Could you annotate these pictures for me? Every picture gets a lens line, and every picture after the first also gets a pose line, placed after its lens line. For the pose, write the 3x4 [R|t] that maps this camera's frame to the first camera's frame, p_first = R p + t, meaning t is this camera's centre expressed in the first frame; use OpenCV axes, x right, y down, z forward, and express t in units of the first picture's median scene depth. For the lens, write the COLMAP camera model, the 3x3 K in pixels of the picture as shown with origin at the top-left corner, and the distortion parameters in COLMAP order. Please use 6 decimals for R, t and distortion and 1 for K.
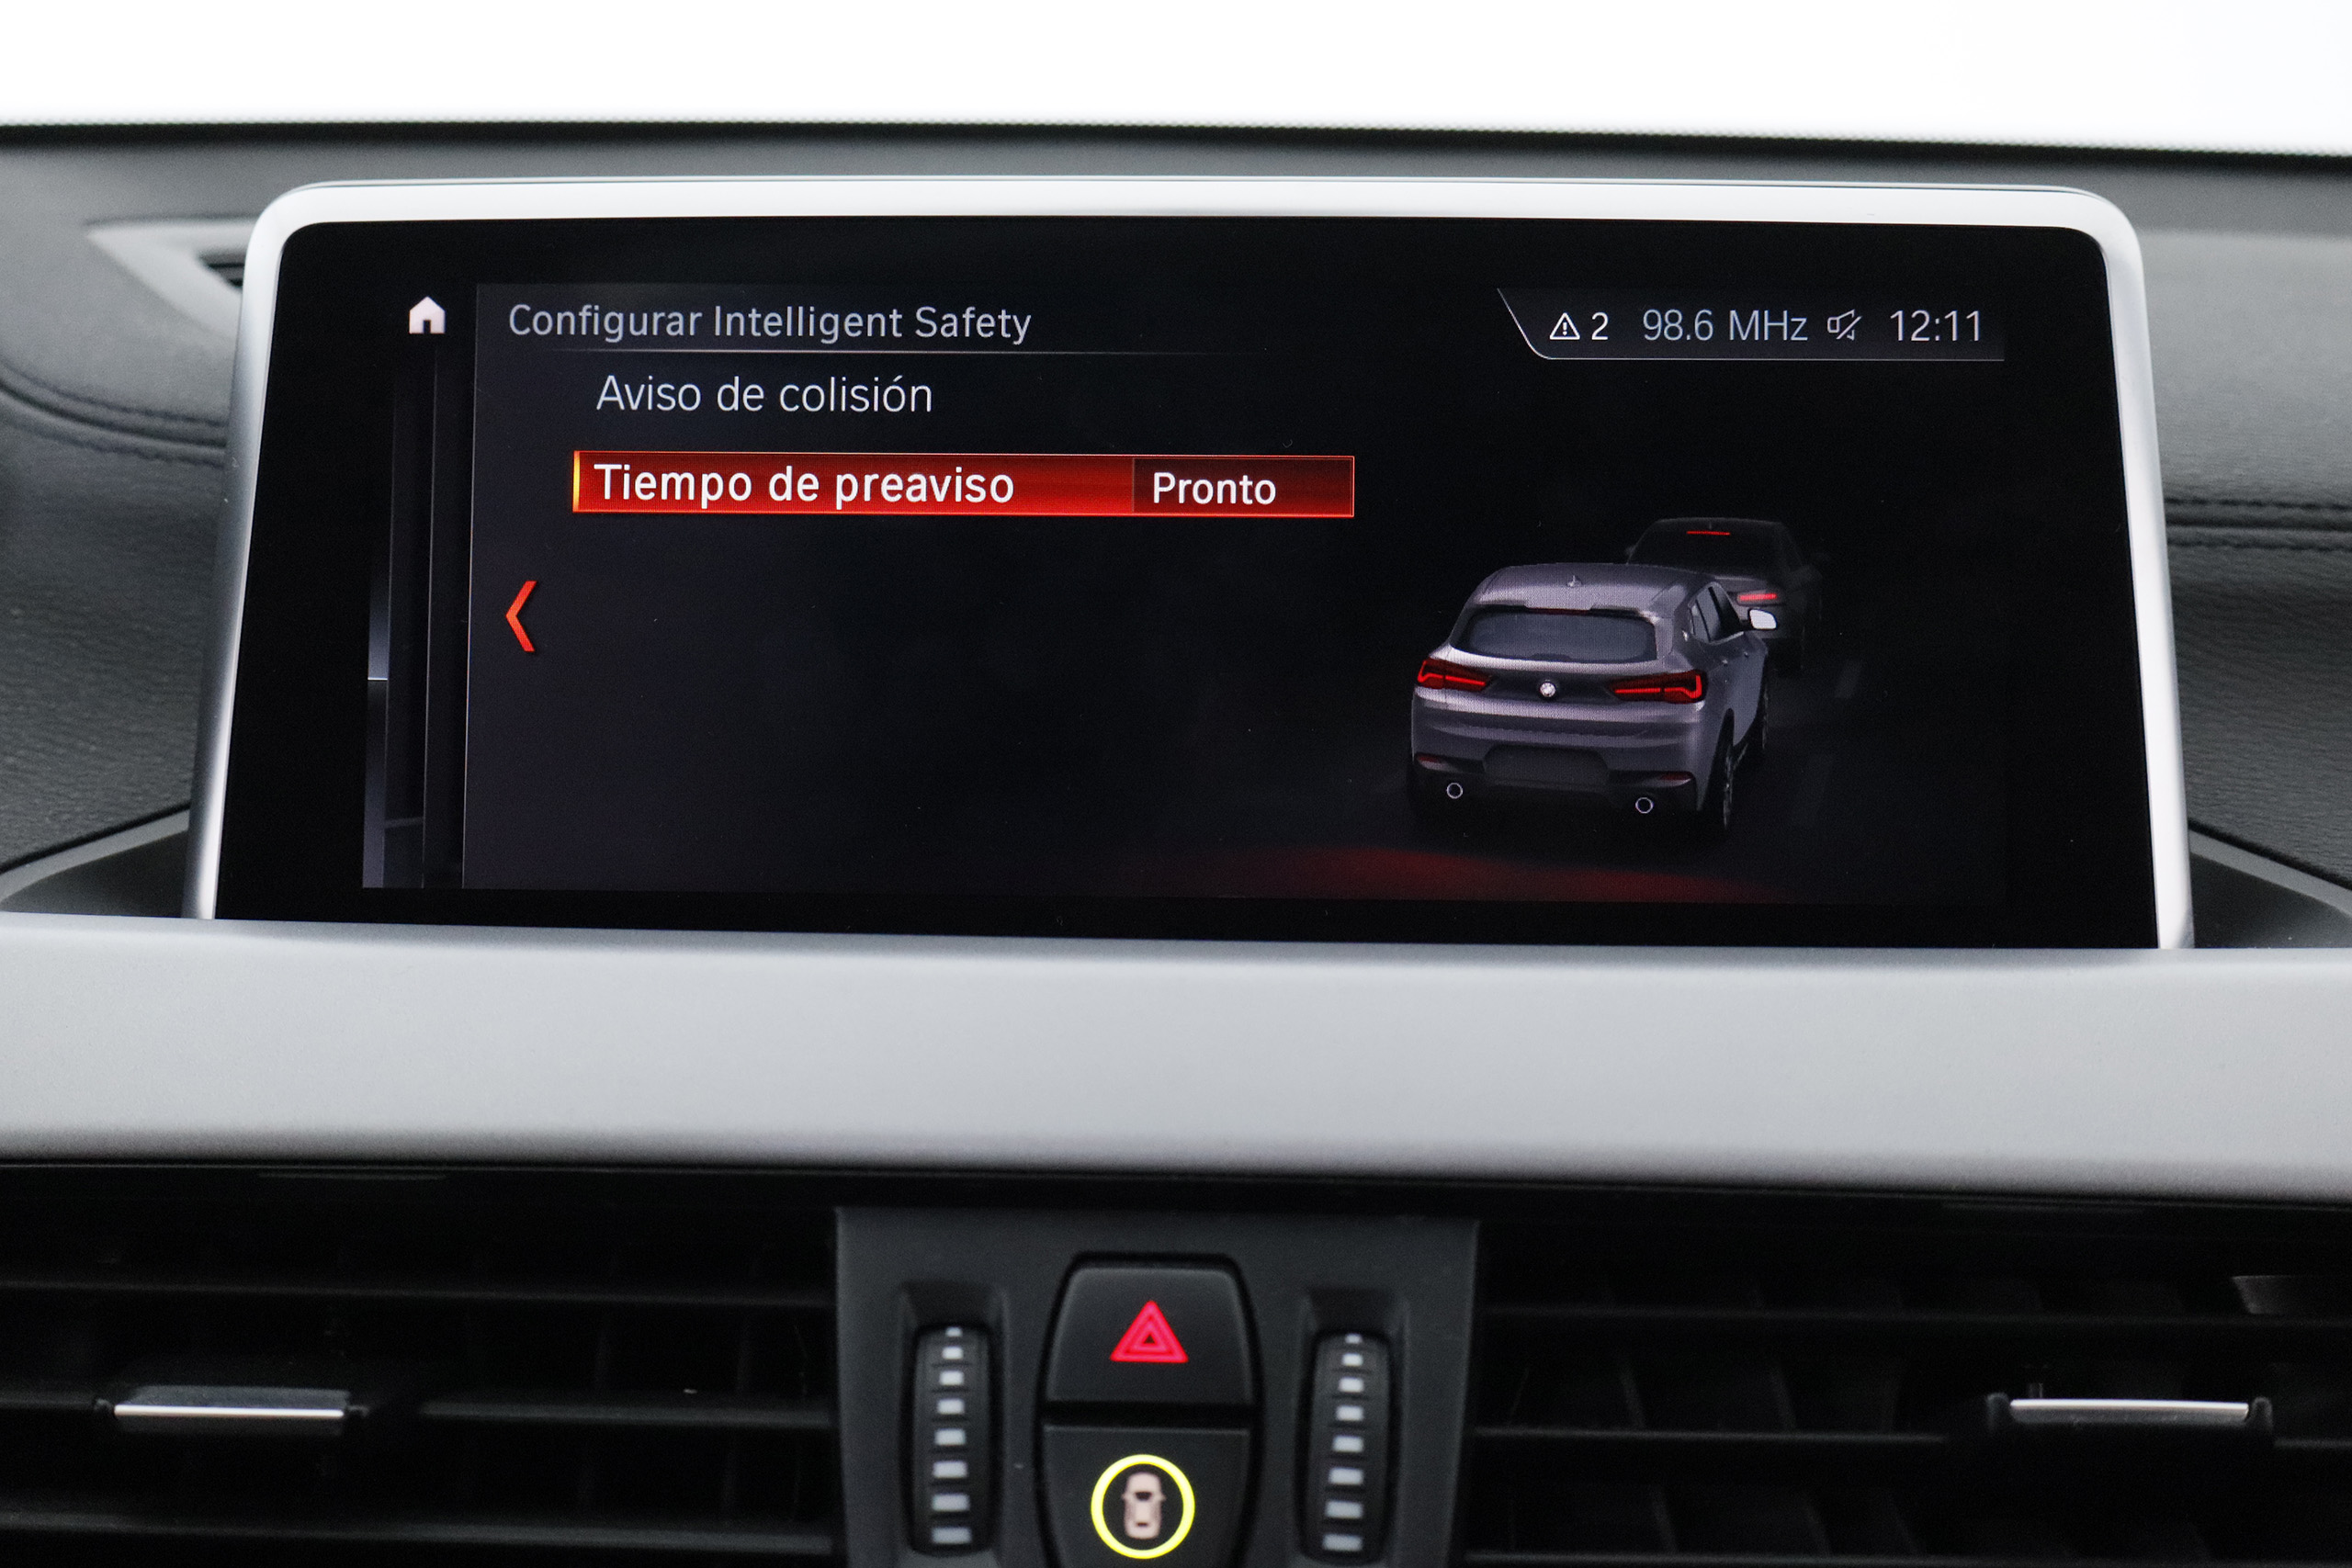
lens RADIAL K [[2841.5, 0, 1182.9], [0, 2841.5, 779.0], [0, 0, 1]] dist [0.010822, 0.000000]
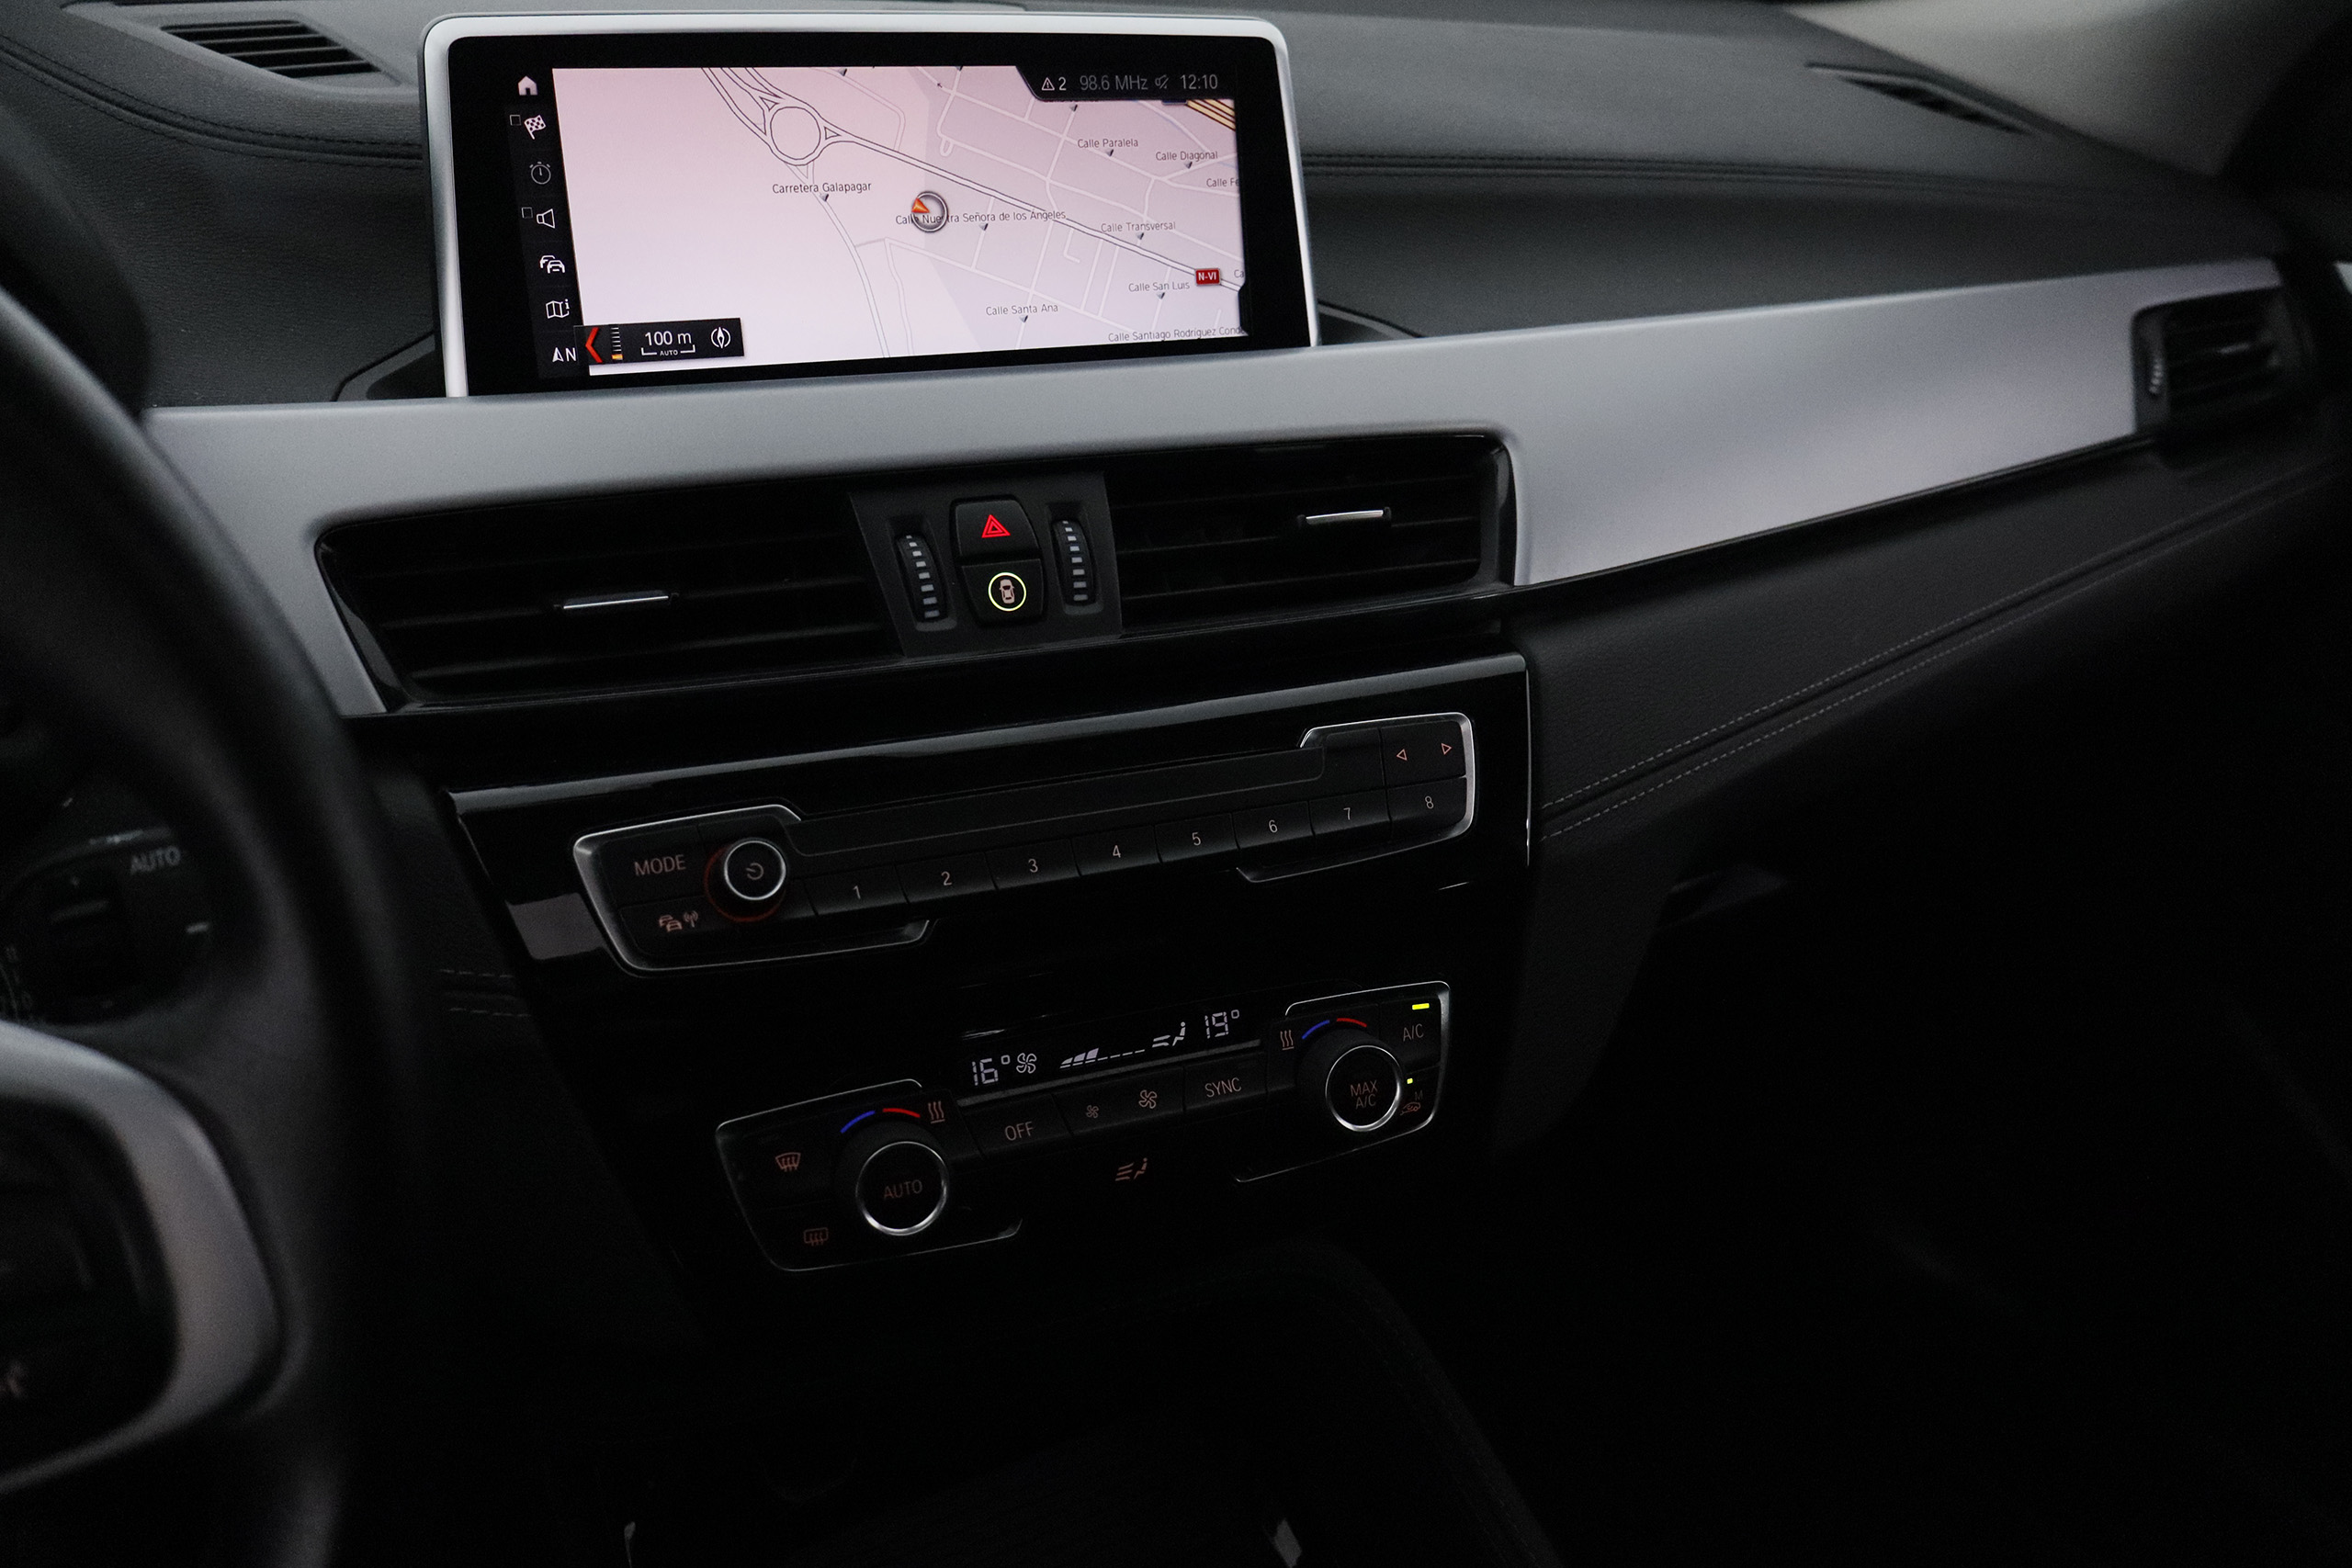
lens RADIAL K [[2042.4, 0, 1173.2], [0, 2042.4, 786.0], [0, 0, 1]] dist [-0.002304, 0.019551]
pose [[0.911624, -0.146627, 0.383983, -0.556548], [0.062574, 0.972826, 0.222923, 0.028474], [-0.406235, -0.179195, 0.896026, -0.655737]]
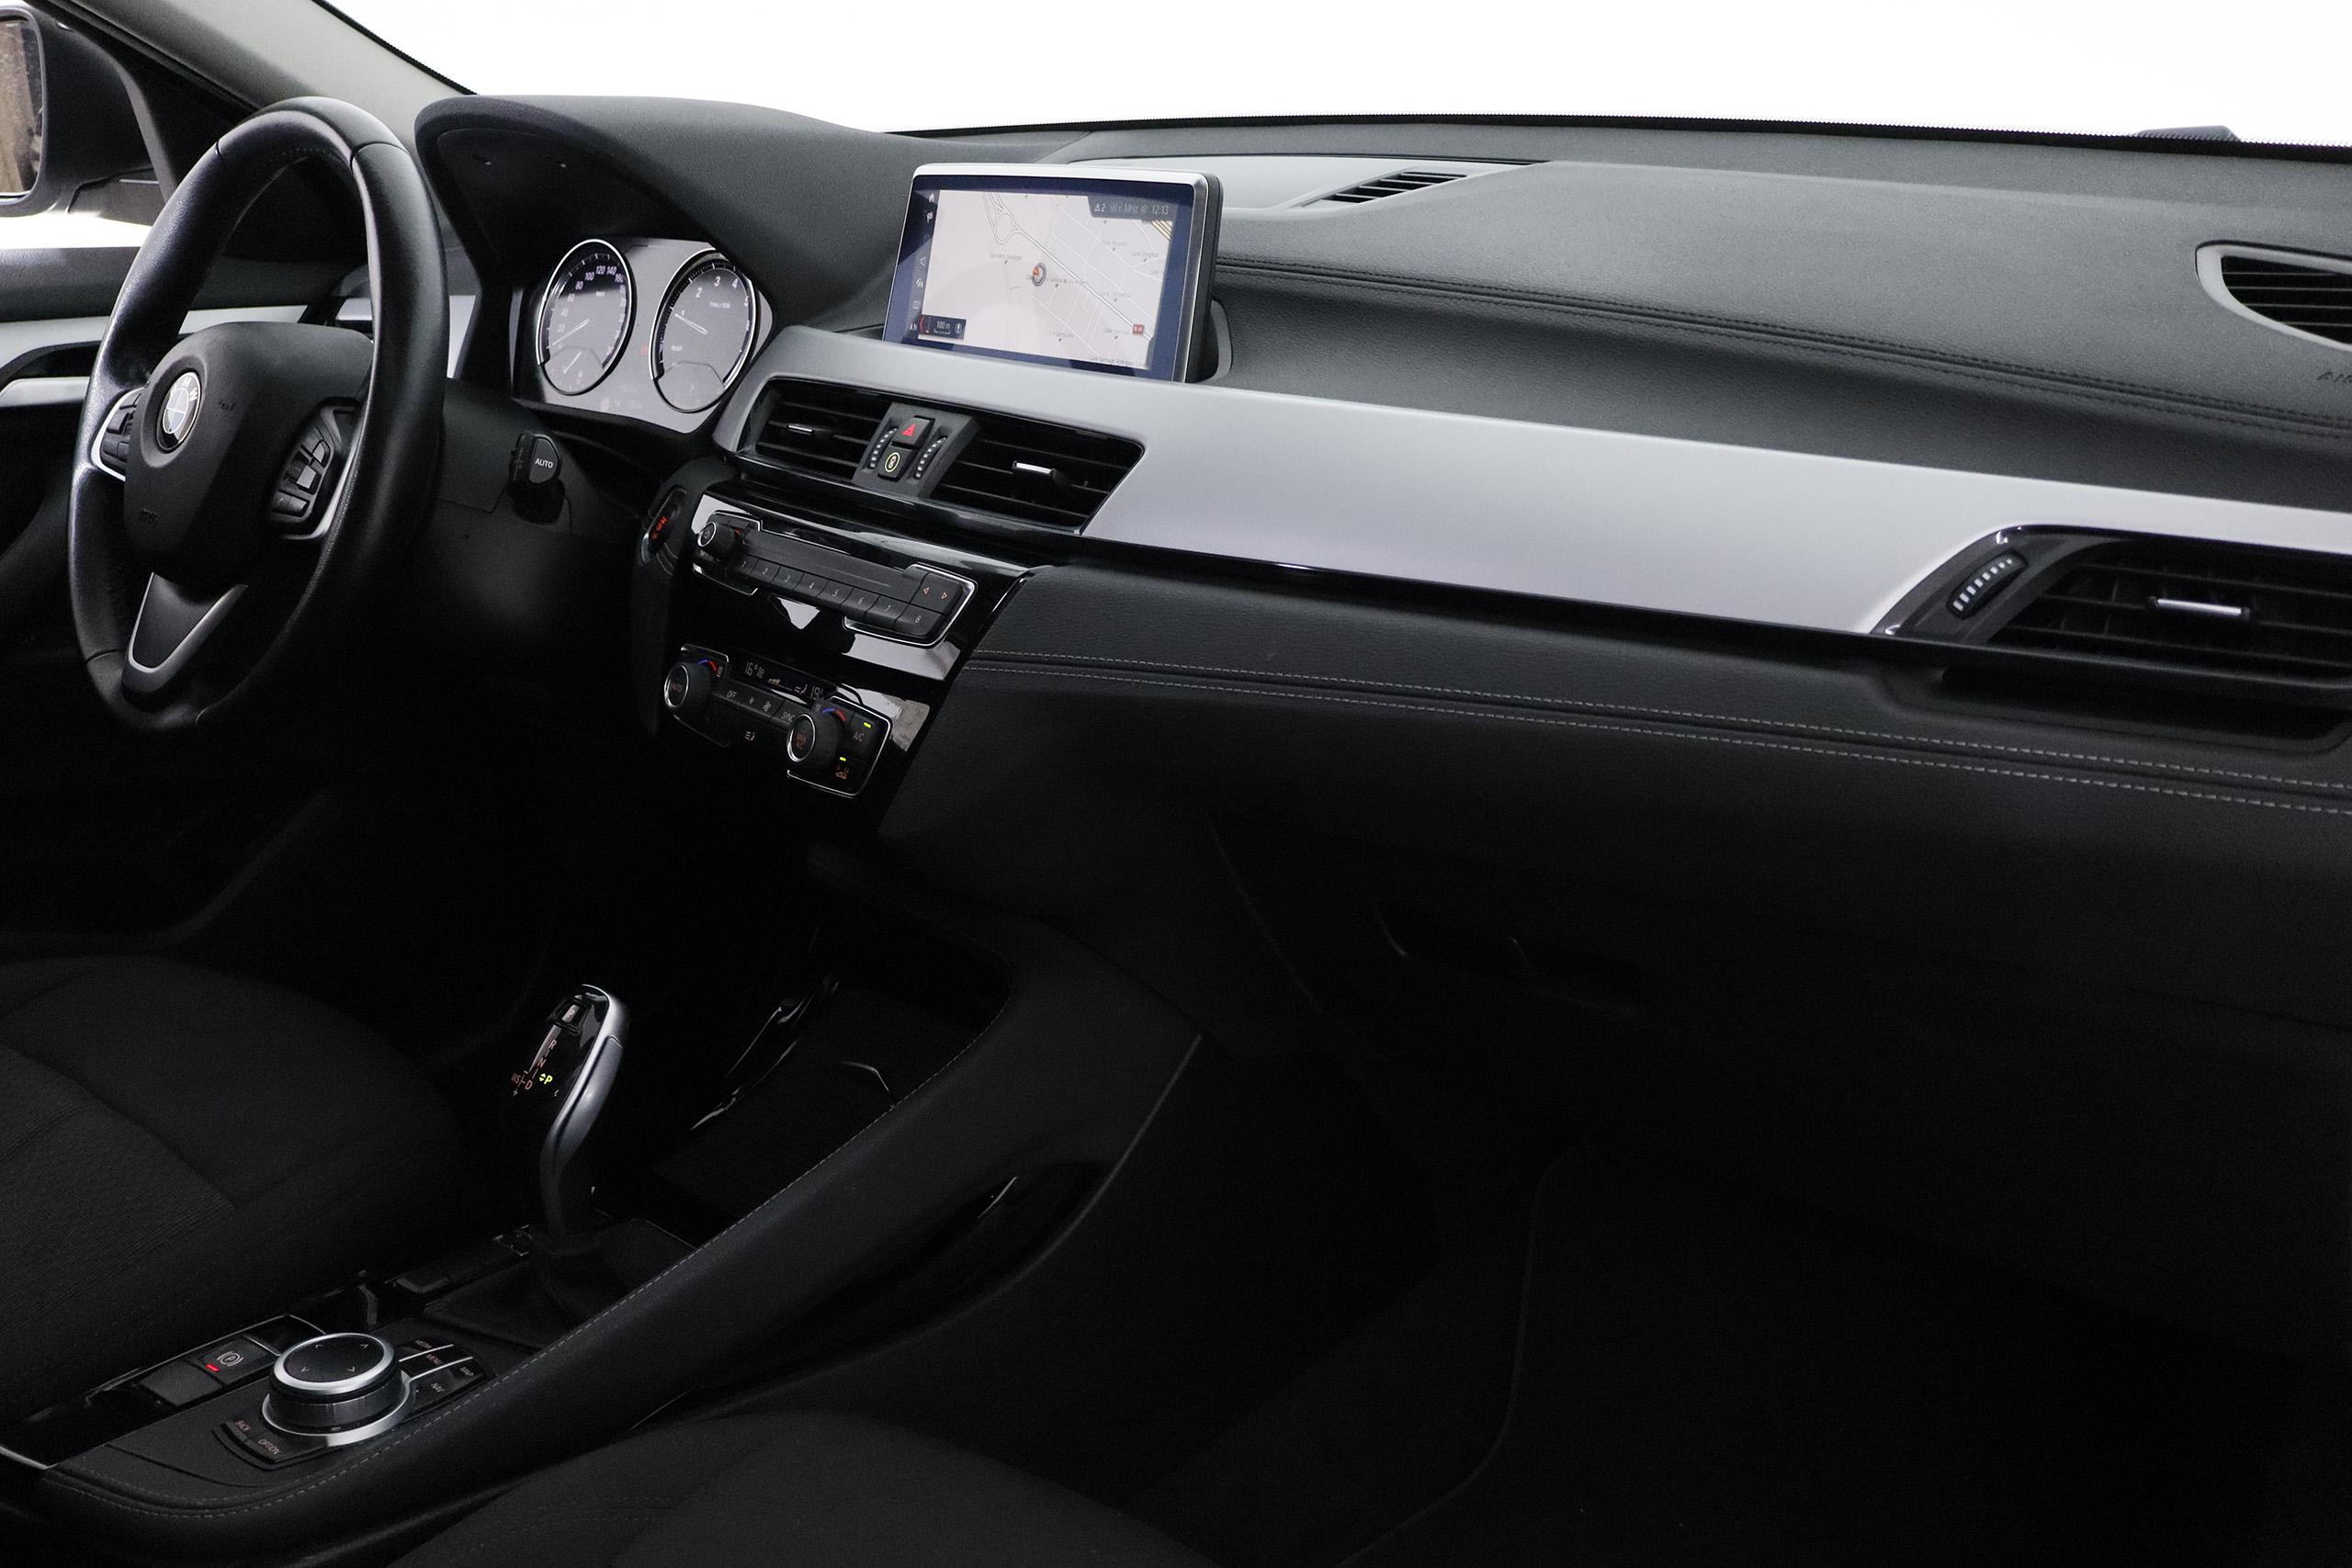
lens RADIAL K [[2145.2, 0, 1174.9], [0, 2145.2, 784.0], [0, 0, 1]] dist [0.021712, 0.000000]
pose [[0.658650, 0.219080, -0.719850, 2.791706], [-0.126274, 0.975290, 0.181283, 0.066558], [0.741778, -0.028504, 0.670039, -0.992665]]
